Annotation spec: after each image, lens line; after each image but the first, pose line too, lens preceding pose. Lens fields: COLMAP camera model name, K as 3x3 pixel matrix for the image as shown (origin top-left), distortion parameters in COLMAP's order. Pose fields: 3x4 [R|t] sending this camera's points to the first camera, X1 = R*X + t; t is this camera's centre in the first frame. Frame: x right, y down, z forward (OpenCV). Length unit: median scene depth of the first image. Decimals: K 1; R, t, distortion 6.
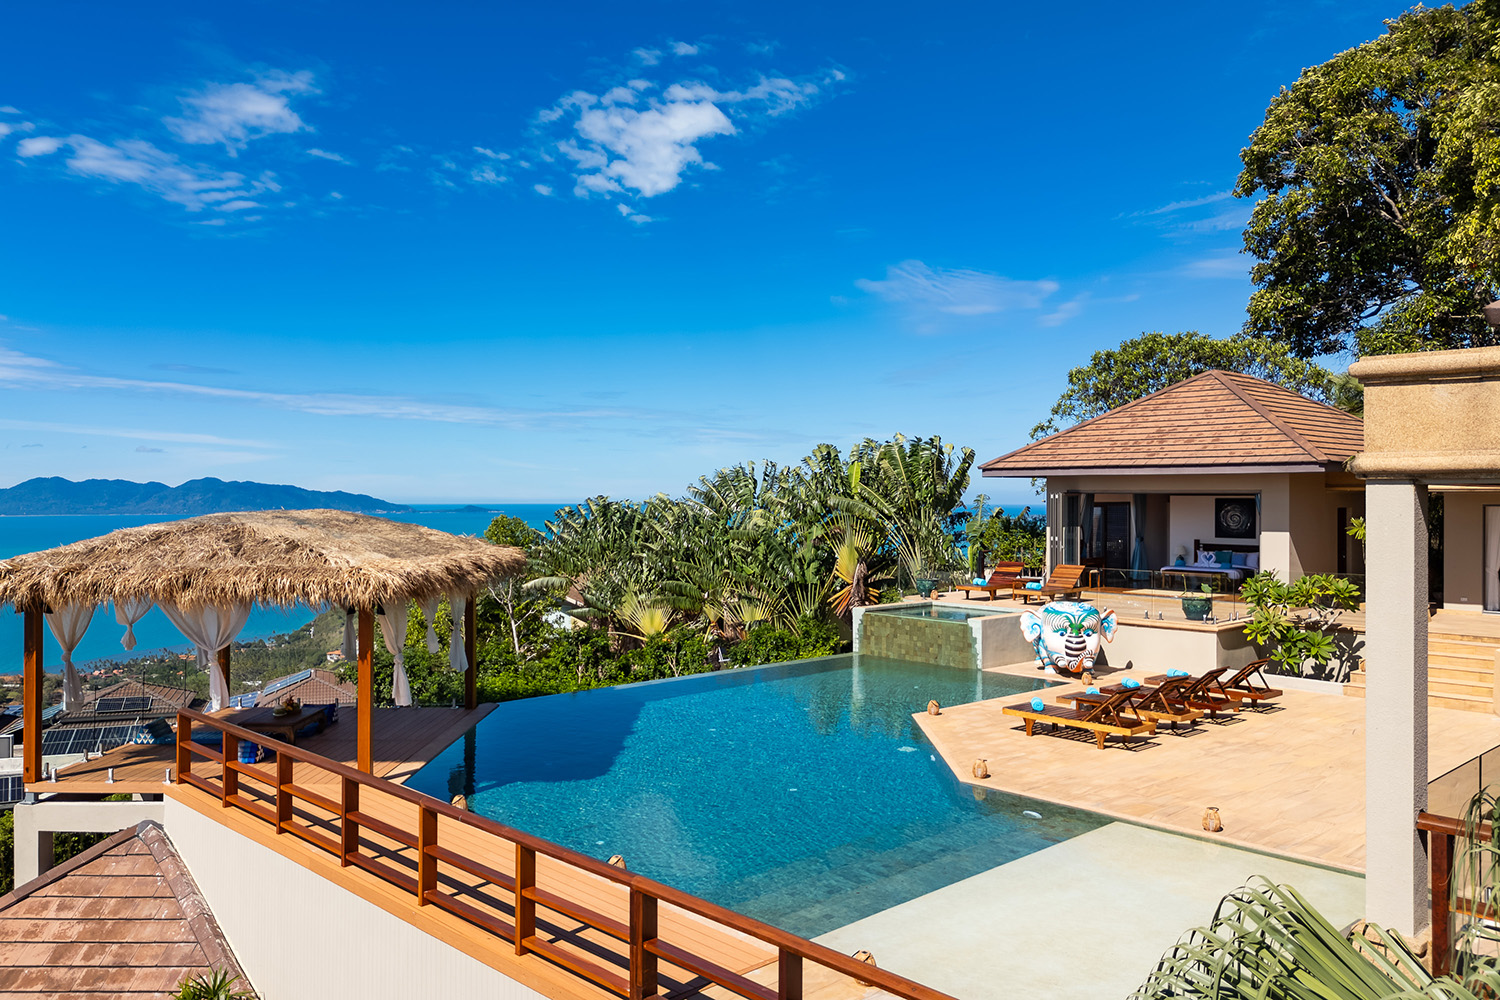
lens RADIAL K [[1117.7, 0, 747.3], [0, 1117.7, 522.6], [0, 0, 1]] dist [0.087720, -0.082944]
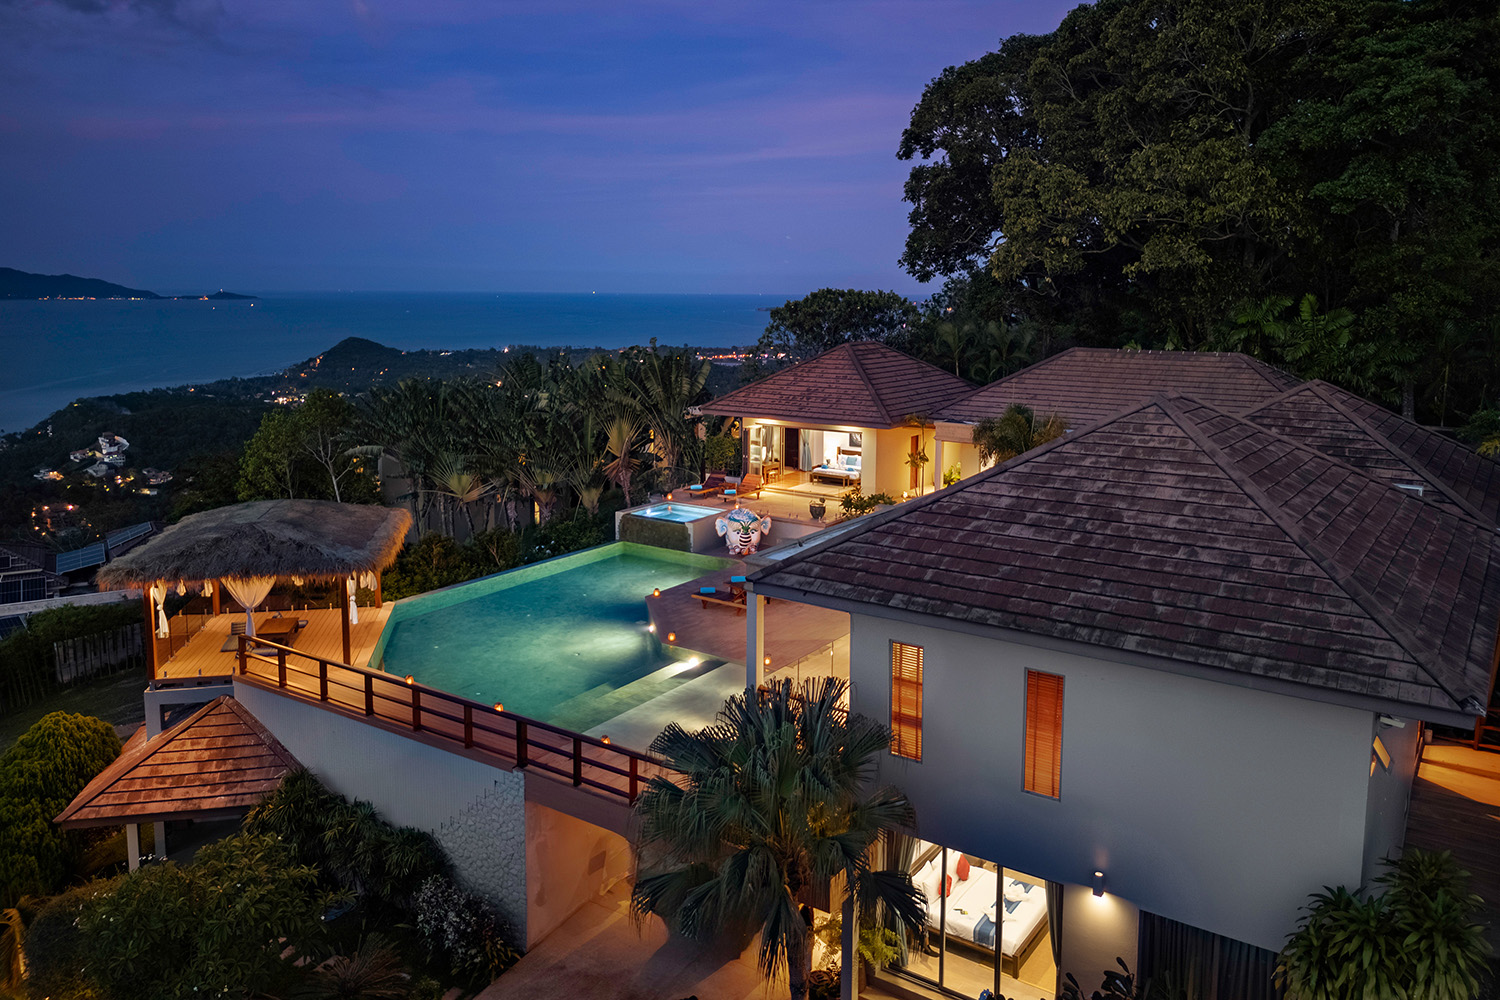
lens RADIAL K [[1060.4, 0, 761.2], [0, 1060.4, 439.0], [0, 0, 1]] dist [0.058453, -0.057189]
pose [[0.977054, -0.024895, 0.211534, -0.017897], [0.000749, 0.993541, 0.113469, -0.210762], [-0.212992, -0.110707, 0.970762, -0.504508]]
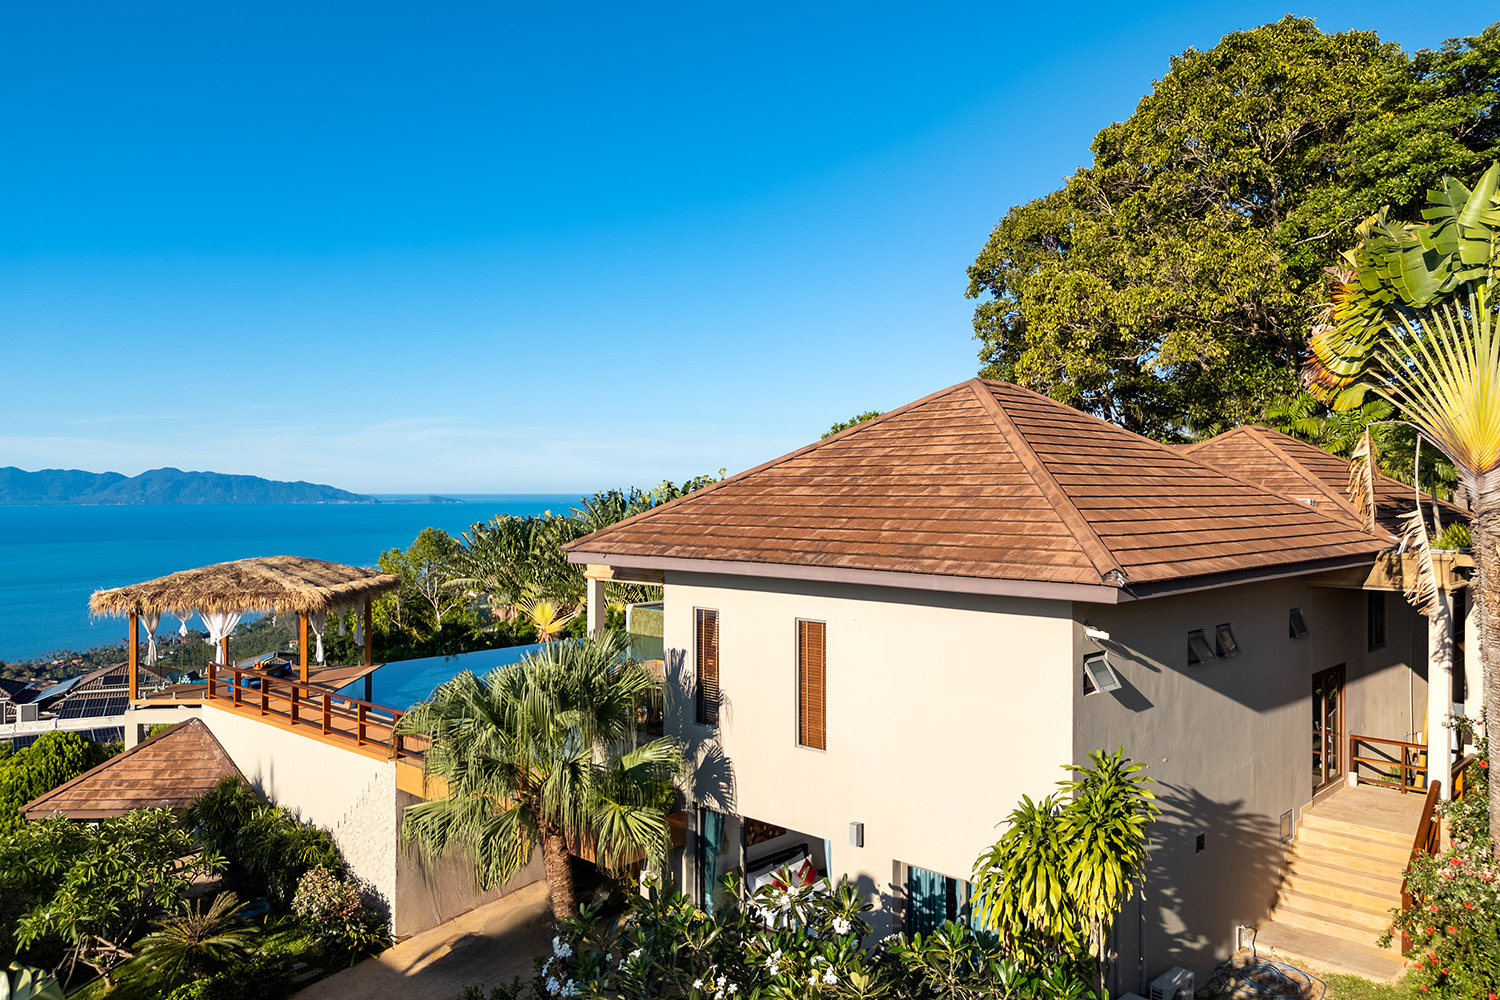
lens RADIAL K [[1065.9, 0, 764.0], [0, 1065.9, 510.1], [0, 0, 1]] dist [0.061025, -0.061408]
pose [[0.998182, -0.000489, 0.060267, 0.220239], [0.000708, 0.999993, -0.003598, -0.059113], [-0.060265, 0.003634, 0.998176, -0.582227]]
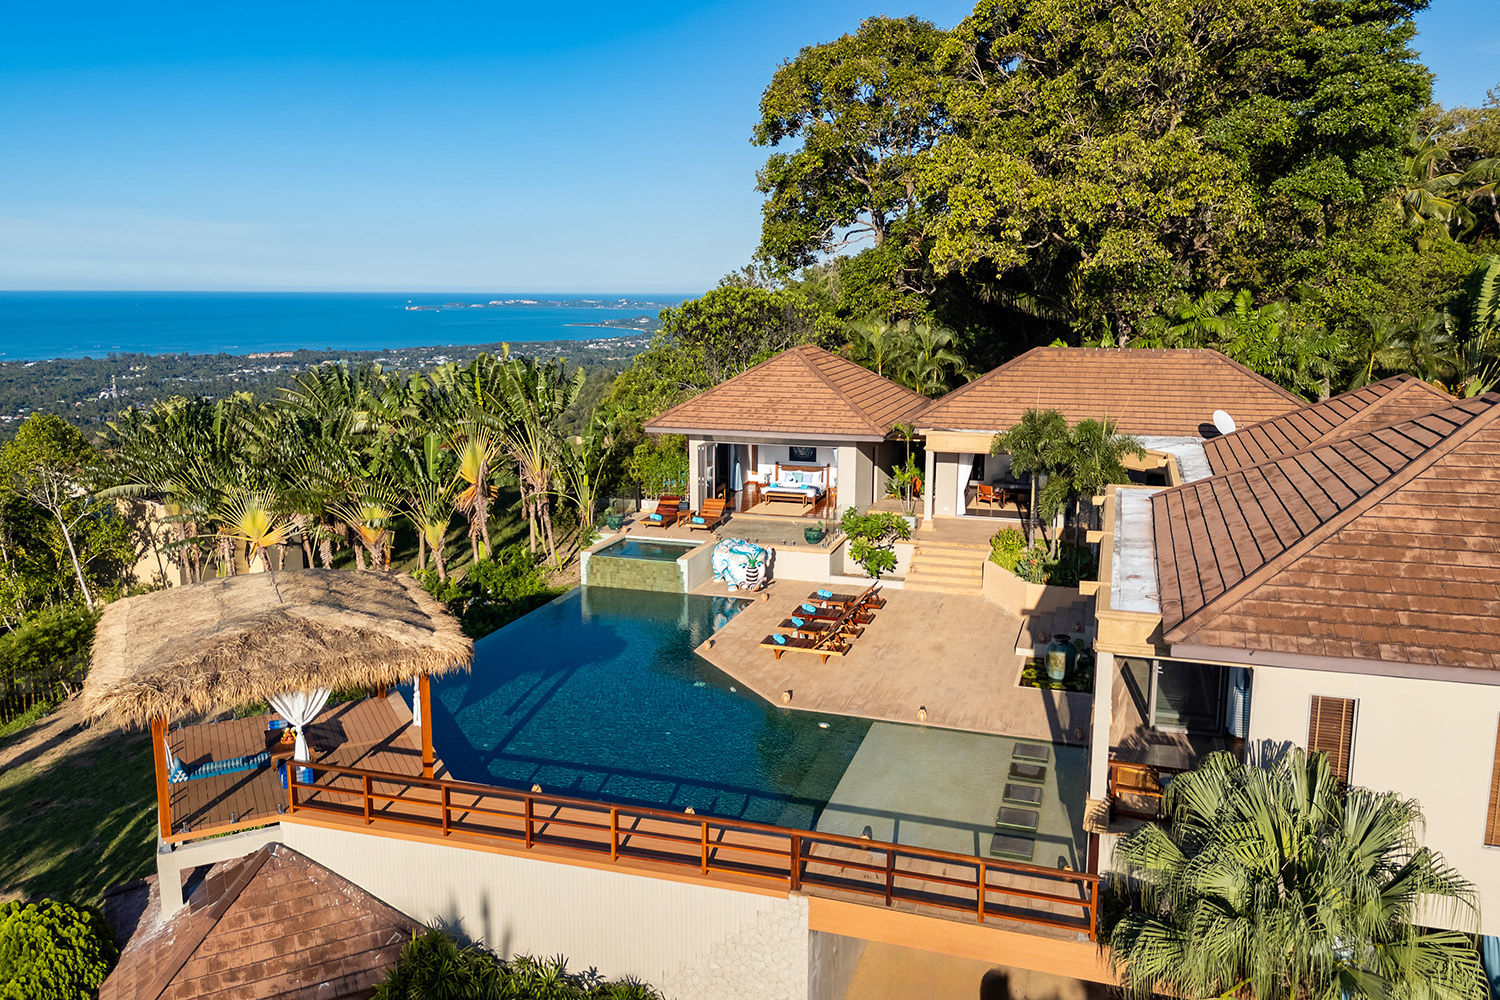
lens RADIAL K [[1086.7, 0, 750.0], [0, 1086.7, 500.0], [0, 0, 1]] dist [0.049540, -0.047921]
pose [[0.878500, -0.091521, 0.468895, -0.360279], [0.013577, 0.985865, 0.166988, -0.216849], [-0.477550, -0.140333, 0.867325, -0.222105]]
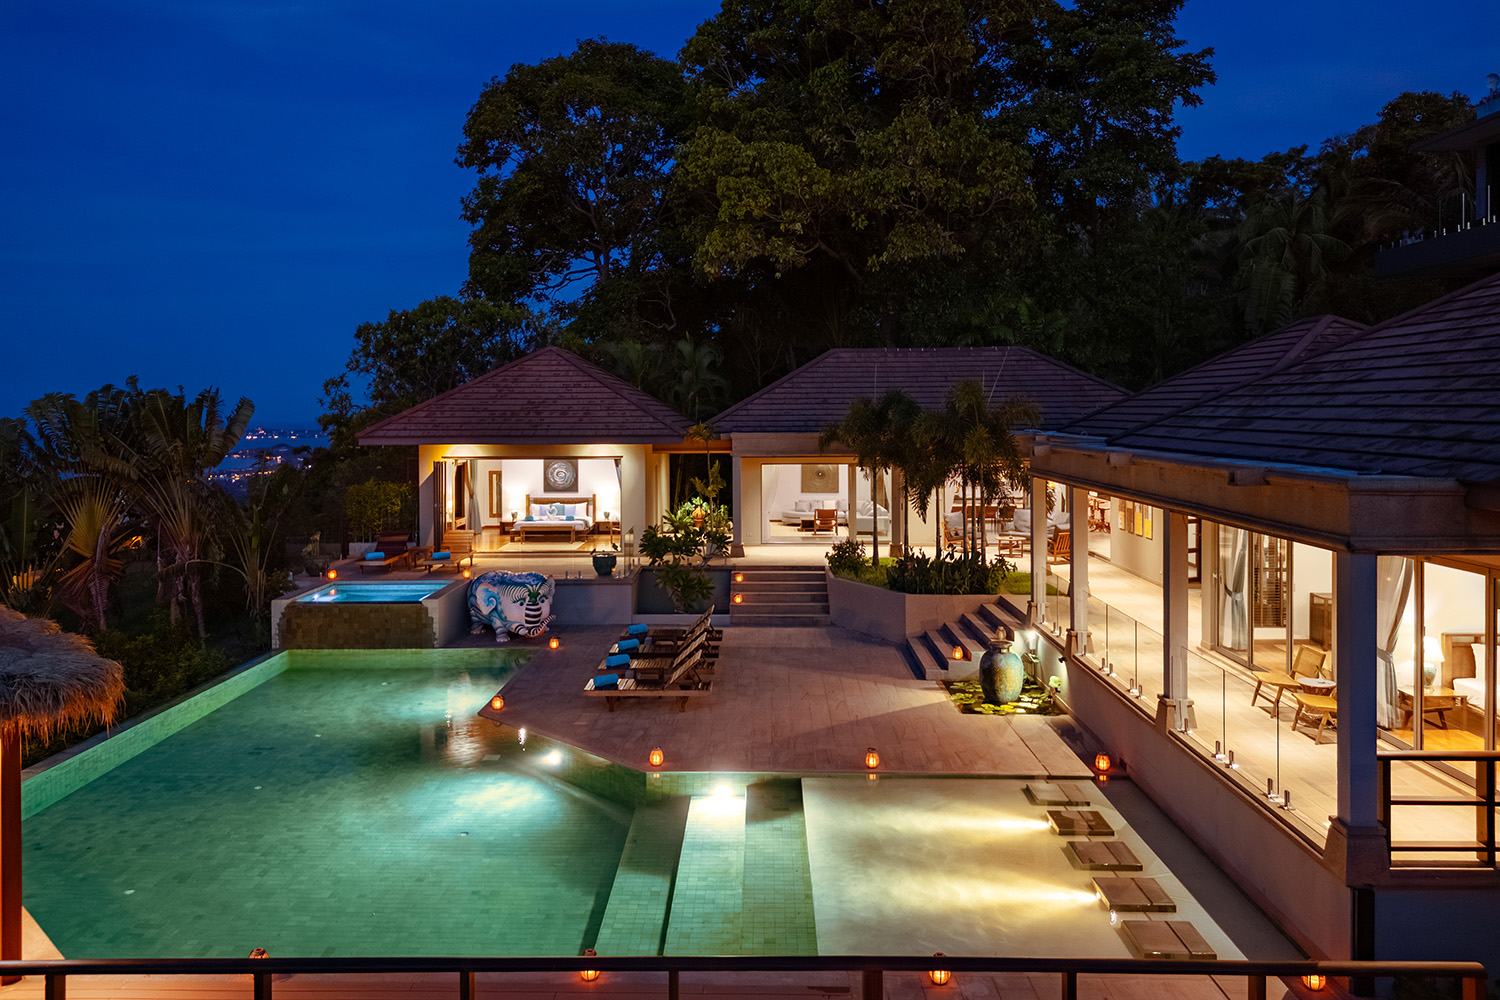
lens RADIAL K [[1083.2, 0, 722.4], [0, 1083.2, 440.3], [0, 0, 1]] dist [0.070263, -0.115459]
pose [[0.708144, -0.023988, 0.705661, -0.294033], [0.024605, 0.999654, 0.009291, -0.057532], [-0.705640, 0.010783, 0.708489, 0.132800]]
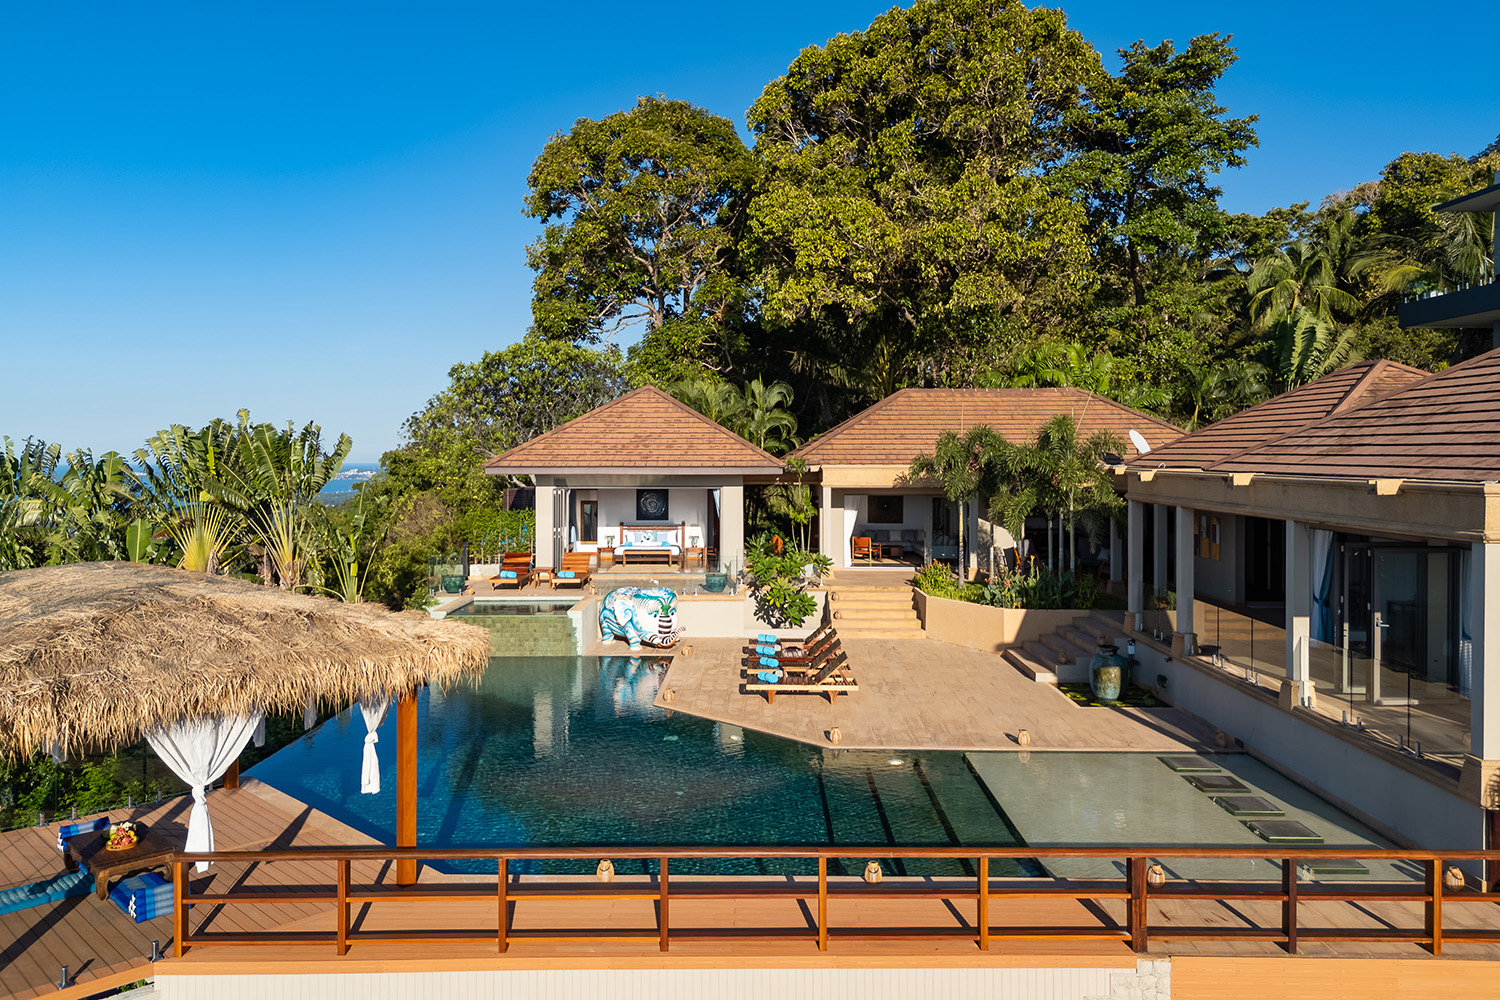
lens RADIAL K [[1073.7, 0, 724.3], [0, 1073.7, 480.9], [0, 0, 1]] dist [0.047142, -0.053332]
pose [[0.702285, -0.018645, 0.711652, -0.448928], [0.019716, 0.999783, 0.006738, -0.046095], [-0.711623, 0.009299, 0.702500, 0.150185]]
